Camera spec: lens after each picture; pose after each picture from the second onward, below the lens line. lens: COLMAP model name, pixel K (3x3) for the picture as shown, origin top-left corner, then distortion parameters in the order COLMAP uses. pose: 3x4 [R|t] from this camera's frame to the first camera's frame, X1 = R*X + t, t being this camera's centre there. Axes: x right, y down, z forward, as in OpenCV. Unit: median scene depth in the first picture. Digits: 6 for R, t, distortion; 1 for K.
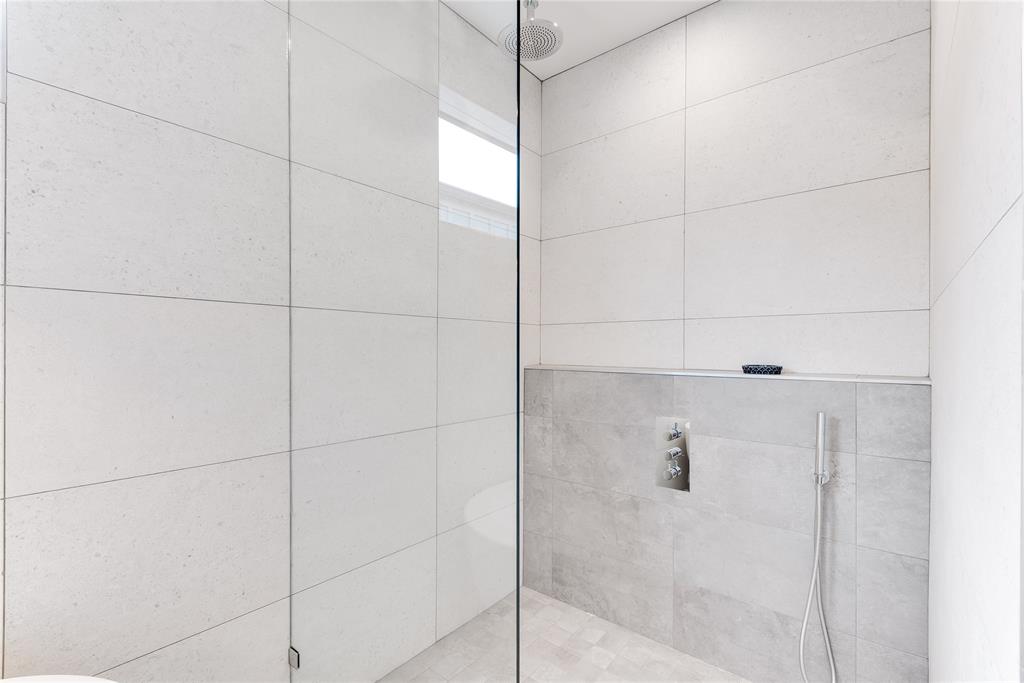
lens RADIAL K [[472.8, 0, 514.3], [0, 472.8, 344.0], [0, 0, 1]] dist [0.019327, -0.014655]
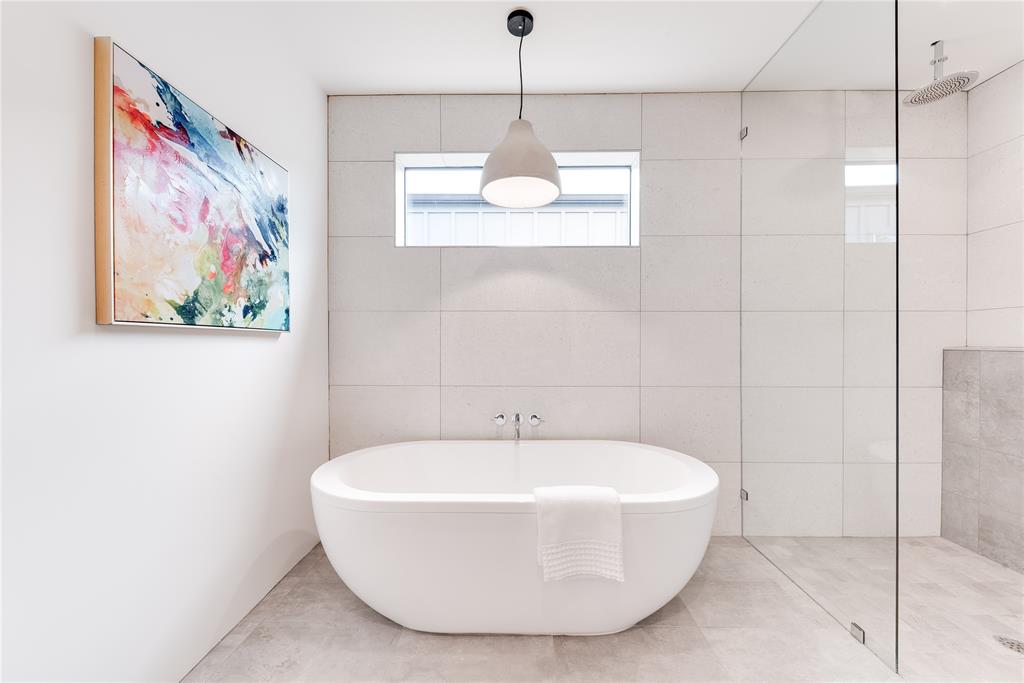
lens RADIAL K [[369.6, 0, 512.0], [0, 369.6, 341.5], [0, 0, 1]] dist [-0.001535, -0.000352]
pose [[0.628093, 0.004849, -0.778123, 0.063635], [0.012670, 0.999784, 0.016457, 0.004950], [0.778035, -0.020196, 0.627896, -0.400289]]
